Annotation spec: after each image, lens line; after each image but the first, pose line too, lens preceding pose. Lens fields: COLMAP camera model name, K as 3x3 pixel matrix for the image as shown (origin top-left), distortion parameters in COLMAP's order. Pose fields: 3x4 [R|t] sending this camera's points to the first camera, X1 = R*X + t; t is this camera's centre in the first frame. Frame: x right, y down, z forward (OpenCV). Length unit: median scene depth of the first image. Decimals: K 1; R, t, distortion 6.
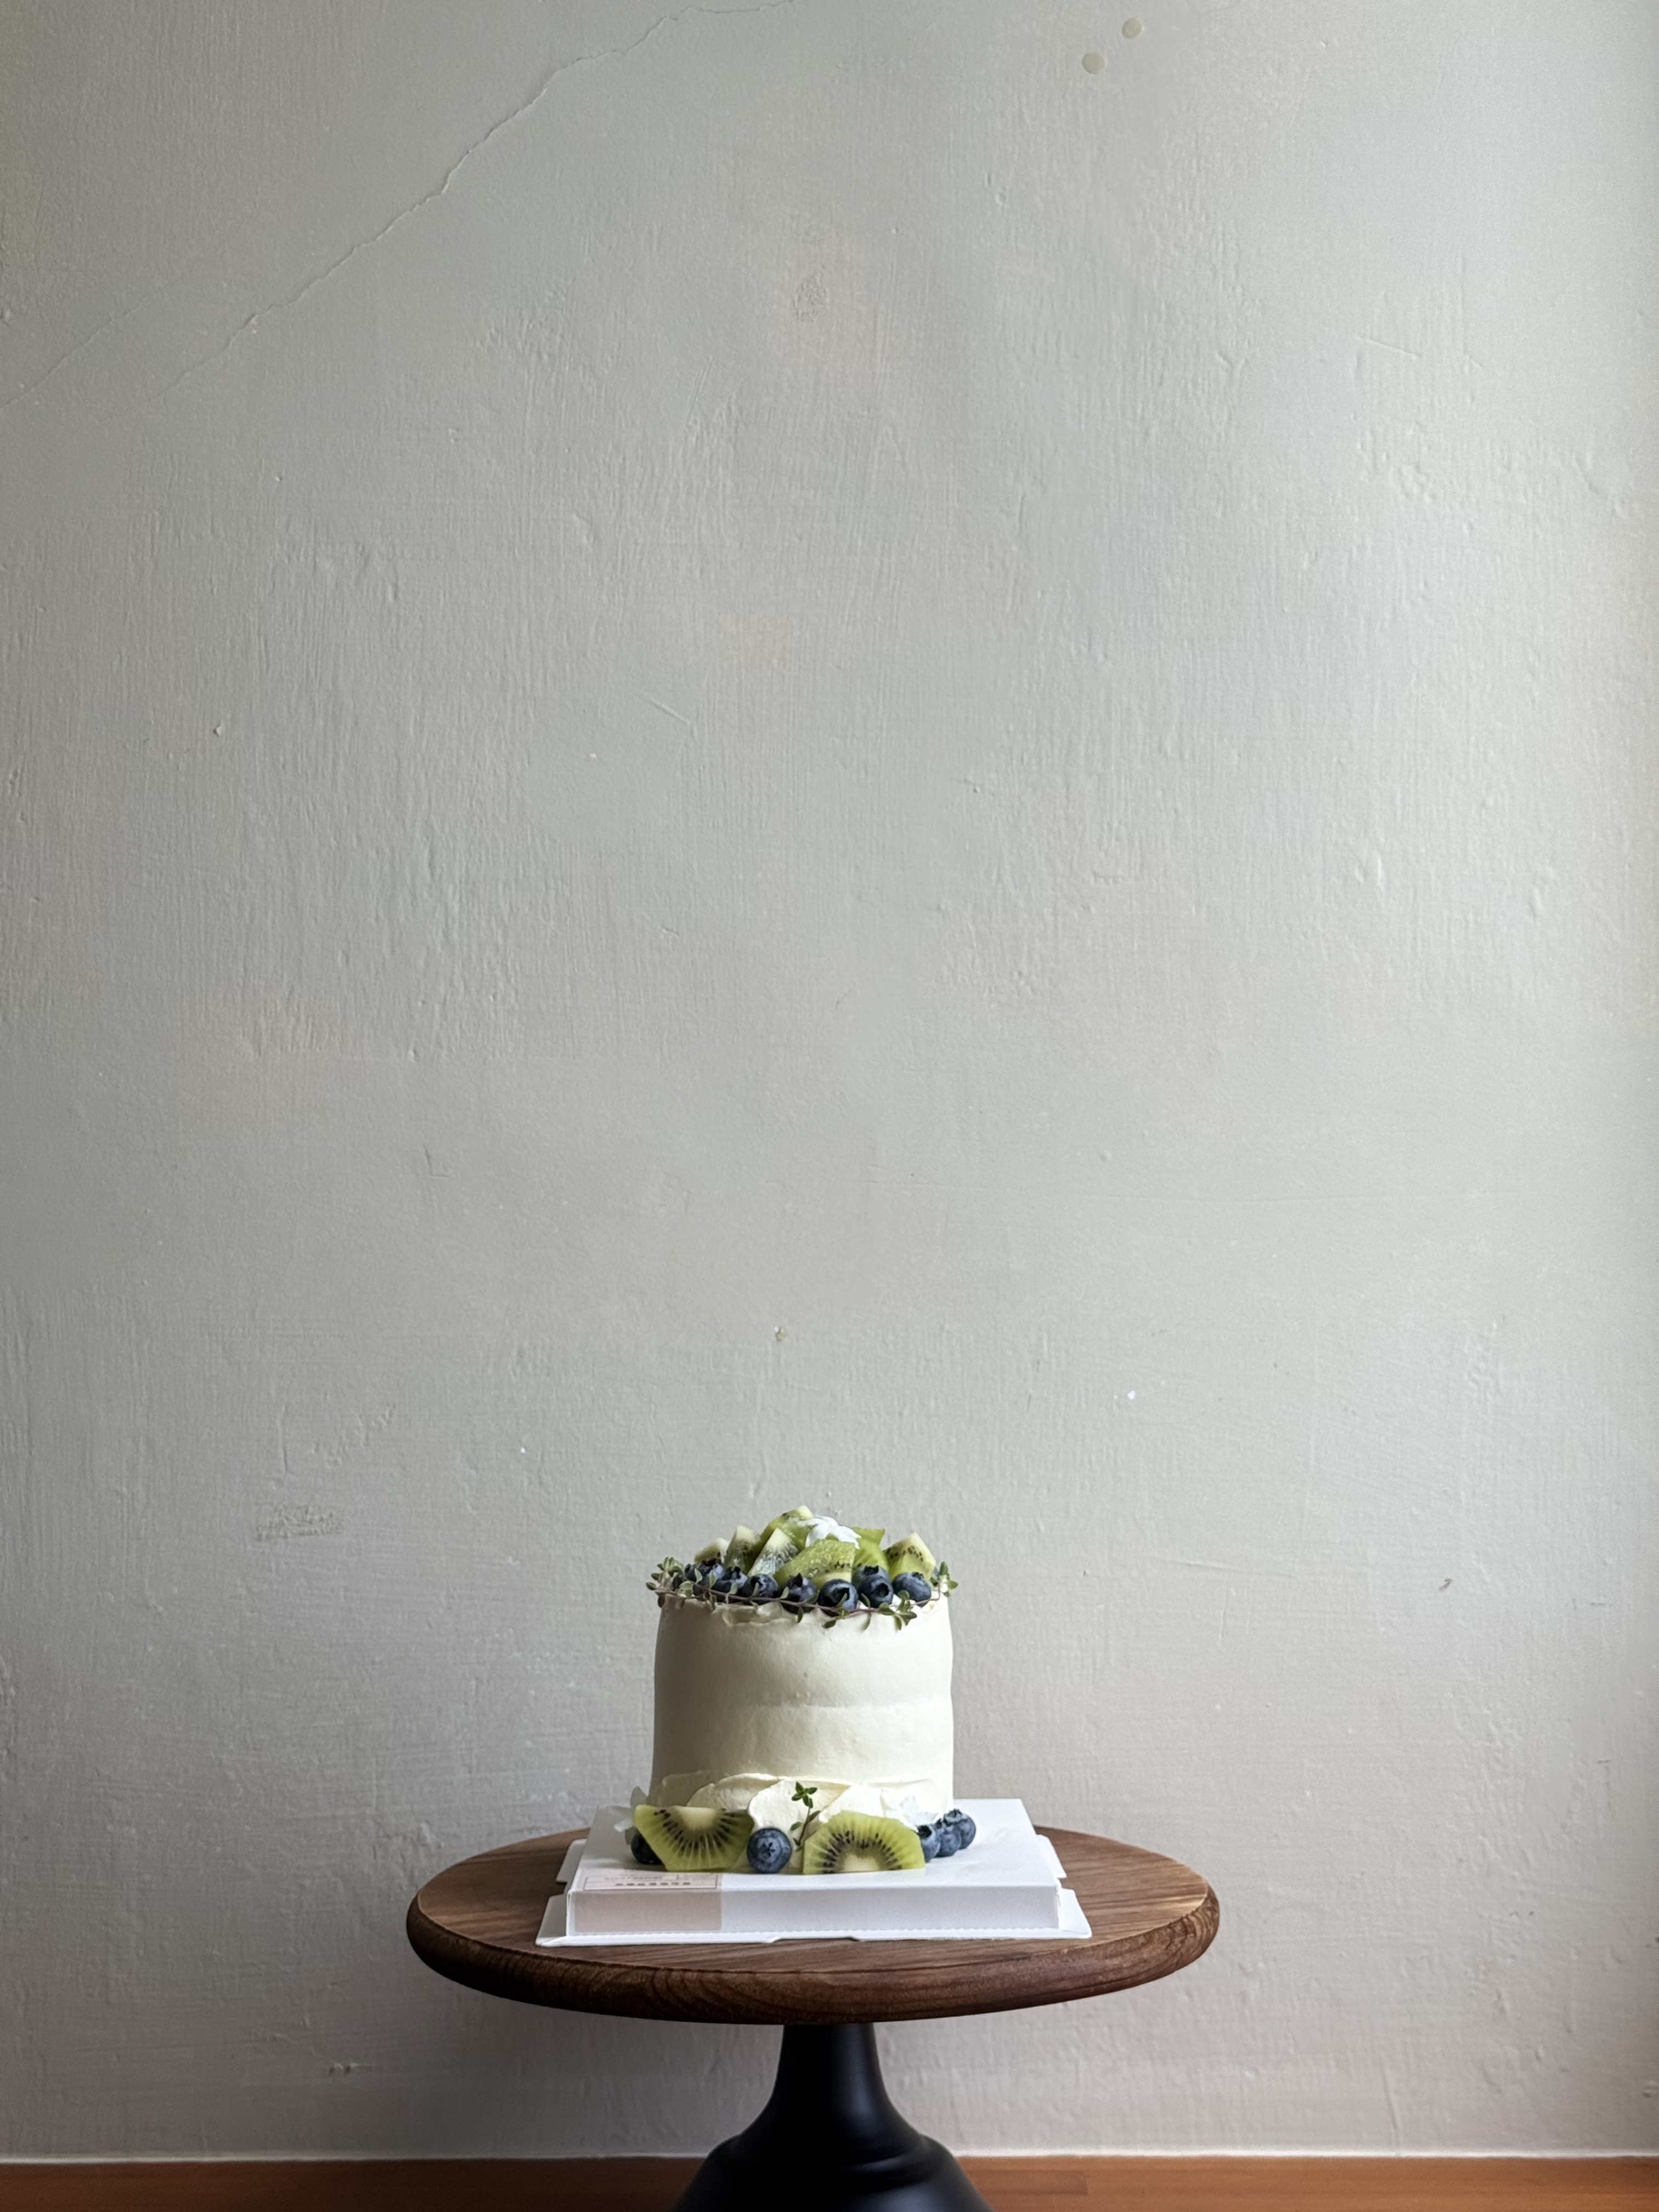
lens RADIAL K [[3078.3, 0, 839.2], [0, 3078.3, 1101.8], [0, 0, 1]] dist [0.072684, 0.000000]
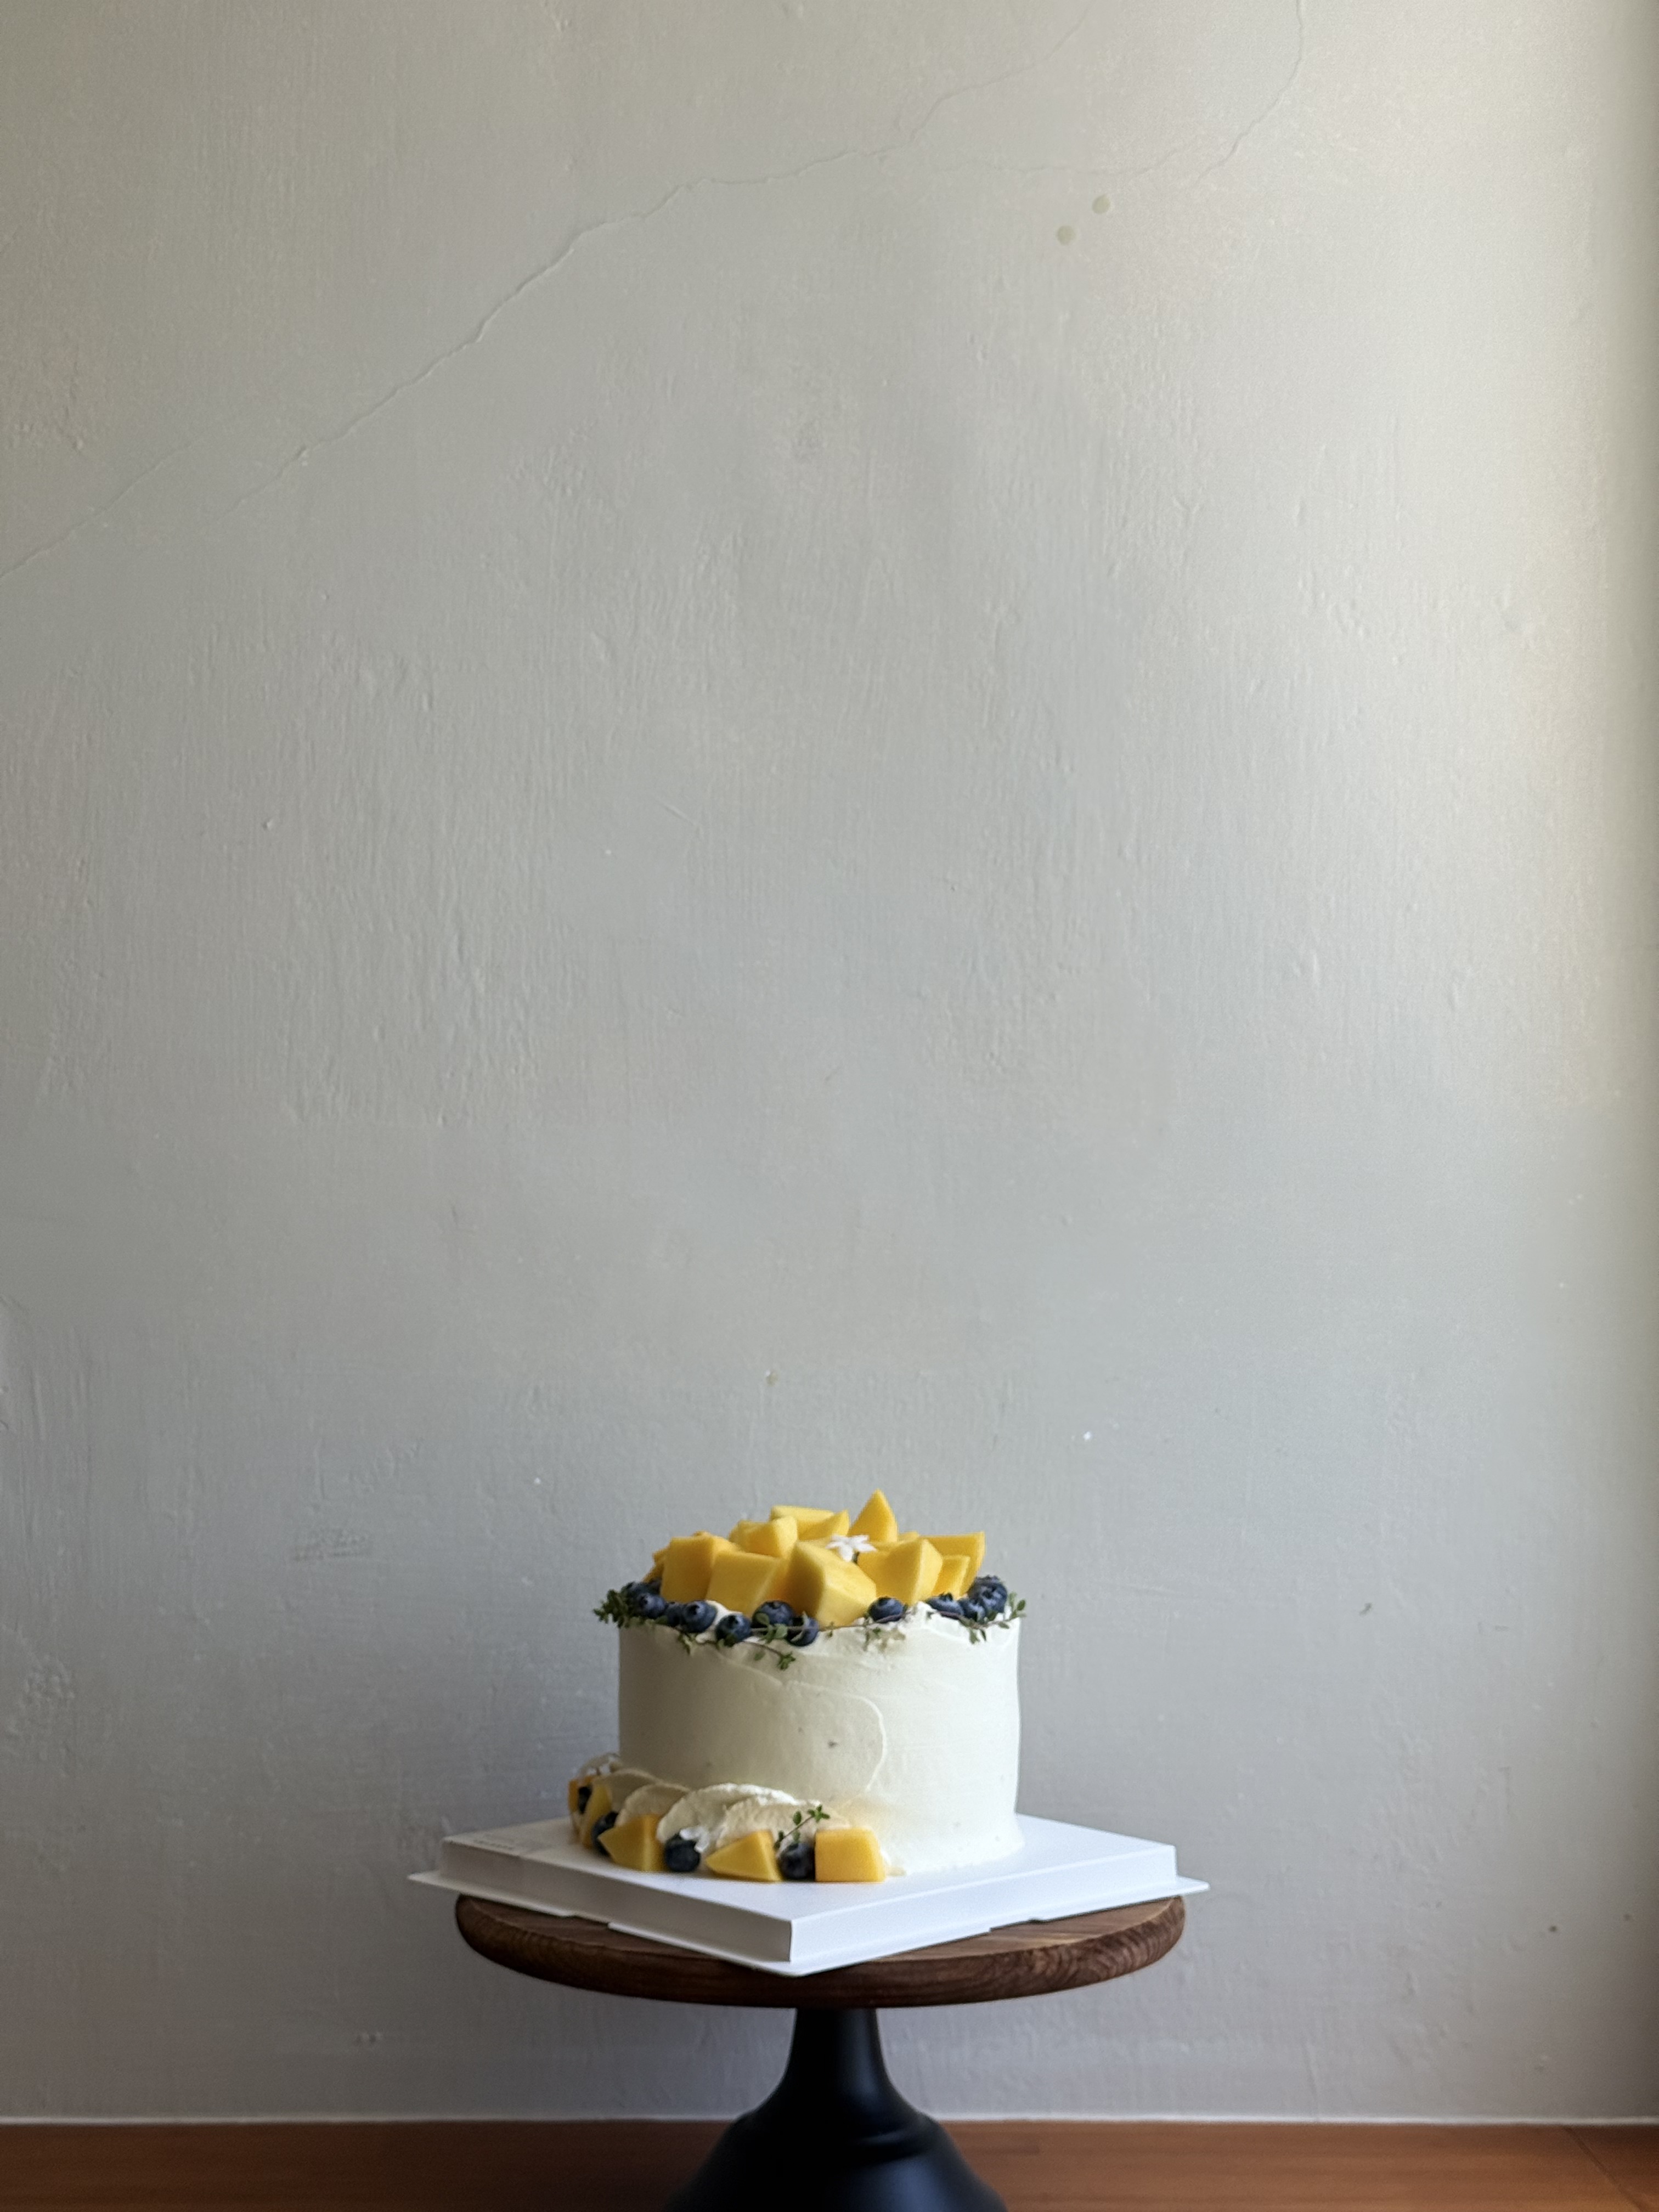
lens RADIAL K [[3078.3, 0, 868.5], [0, 3078.3, 1077.5], [0, 0, 1]] dist [0.072684, 0.000000]
pose [[0.999688, 0.011929, 0.021935, -0.009846], [-0.011995, 0.999924, 0.002876, -0.036010], [-0.021899, -0.003138, 0.999755, -0.107721]]
